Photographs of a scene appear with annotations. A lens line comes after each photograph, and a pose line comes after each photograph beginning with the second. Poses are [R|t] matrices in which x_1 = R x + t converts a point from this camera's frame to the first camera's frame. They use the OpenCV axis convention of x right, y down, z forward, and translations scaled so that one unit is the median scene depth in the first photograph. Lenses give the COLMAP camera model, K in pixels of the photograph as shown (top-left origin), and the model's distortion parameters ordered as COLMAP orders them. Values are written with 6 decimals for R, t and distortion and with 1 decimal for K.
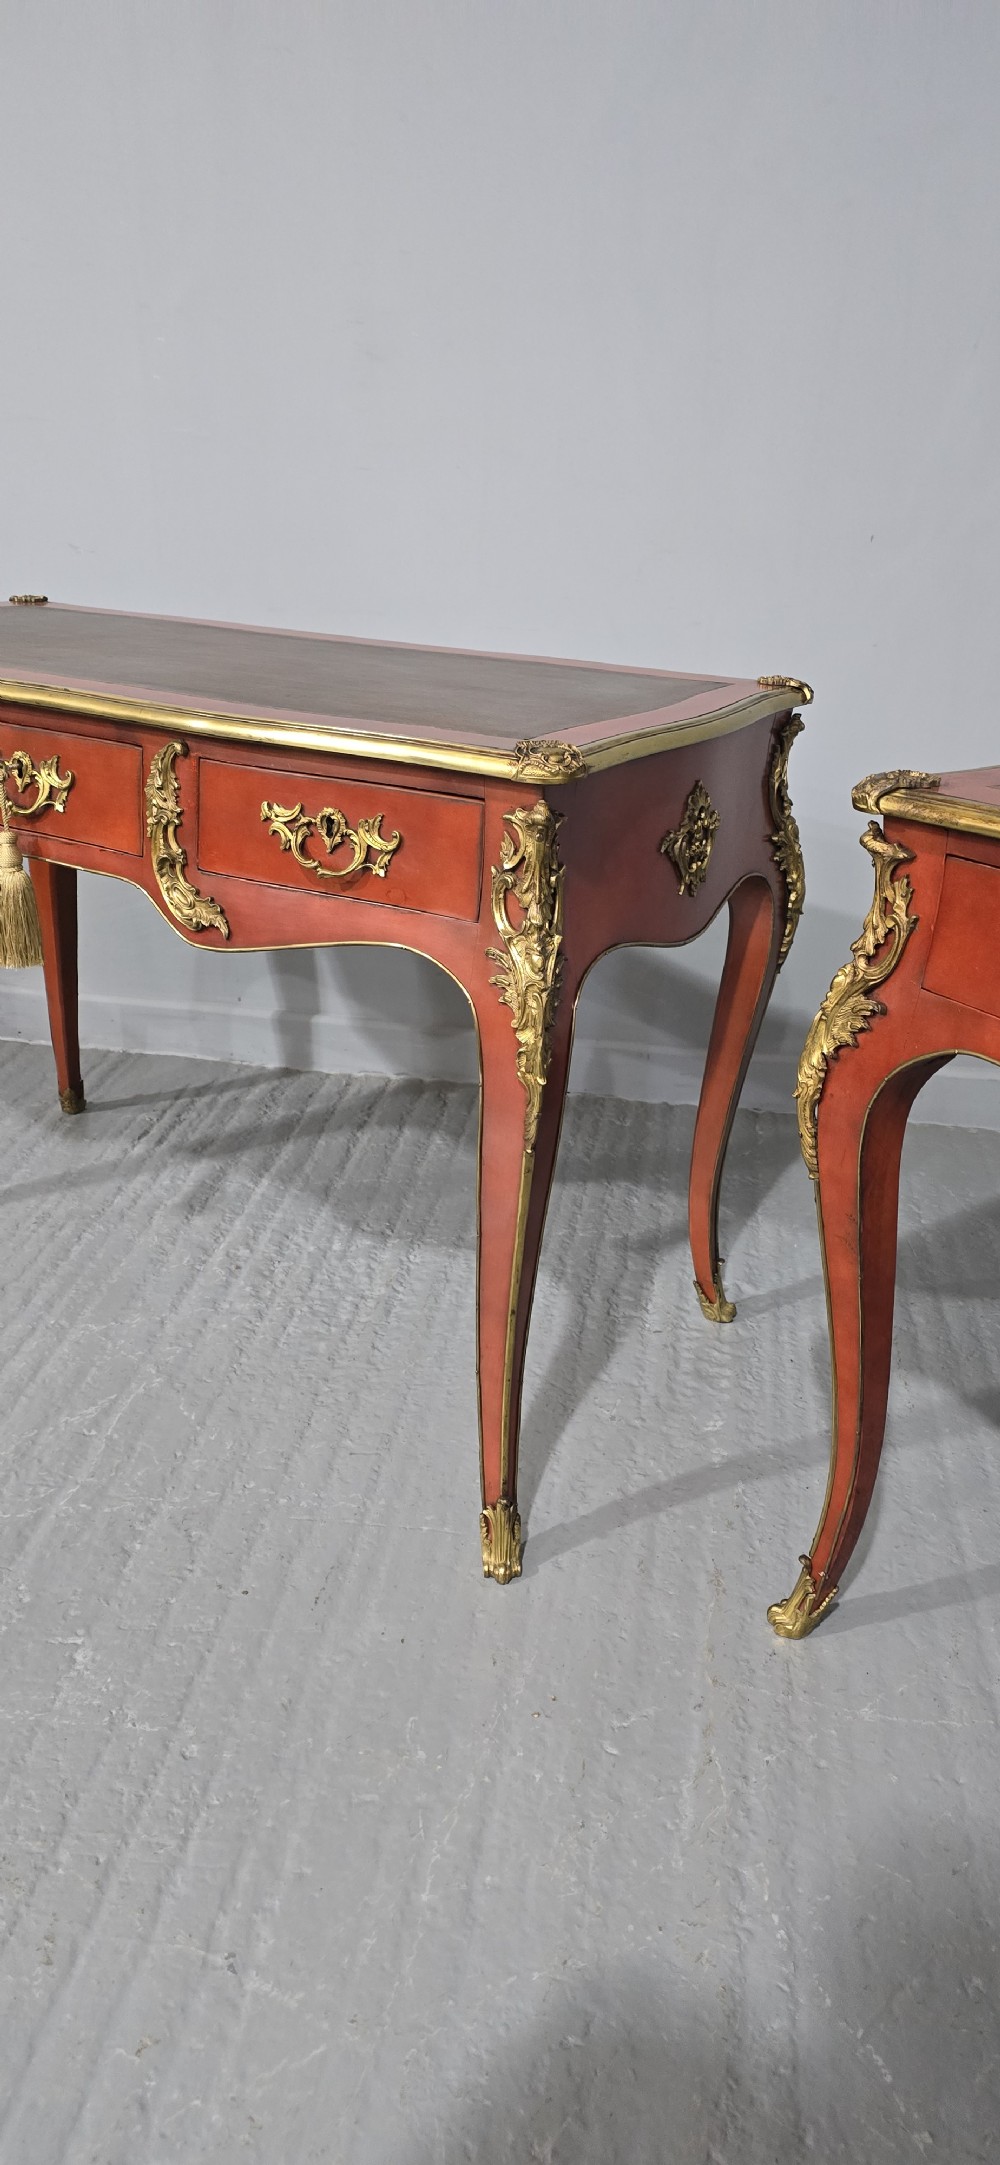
lens RADIAL K [[1446.3, 0, 519.8], [0, 1446.3, 1053.1], [0, 0, 1]] dist [0.076219, -0.081347]
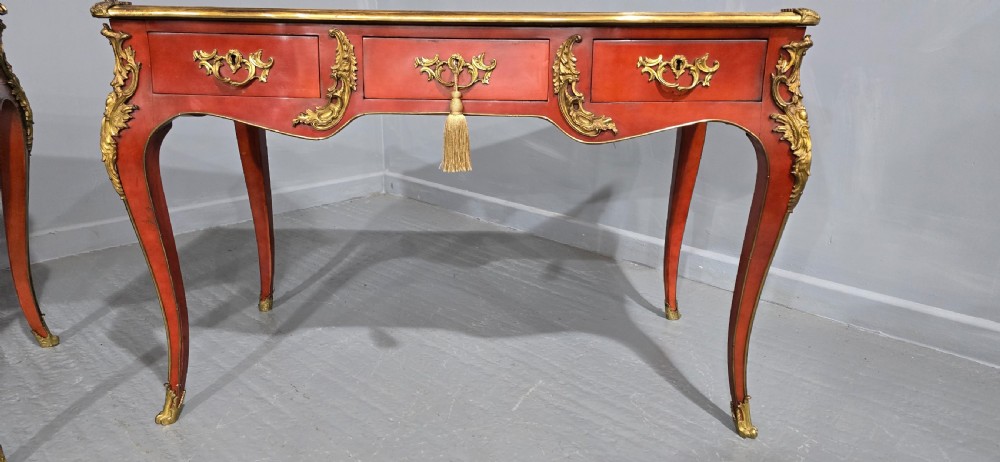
lens RADIAL K [[667.4, 0, 486.3], [0, 667.4, 224.3], [0, 0, 1]] dist [0.070275, -0.068947]
pose [[0.594853, -0.252802, 0.763047, -0.218312], [0.297219, 0.951158, 0.083420, 0.171551], [-0.746867, 0.177169, 0.640937, -0.033911]]
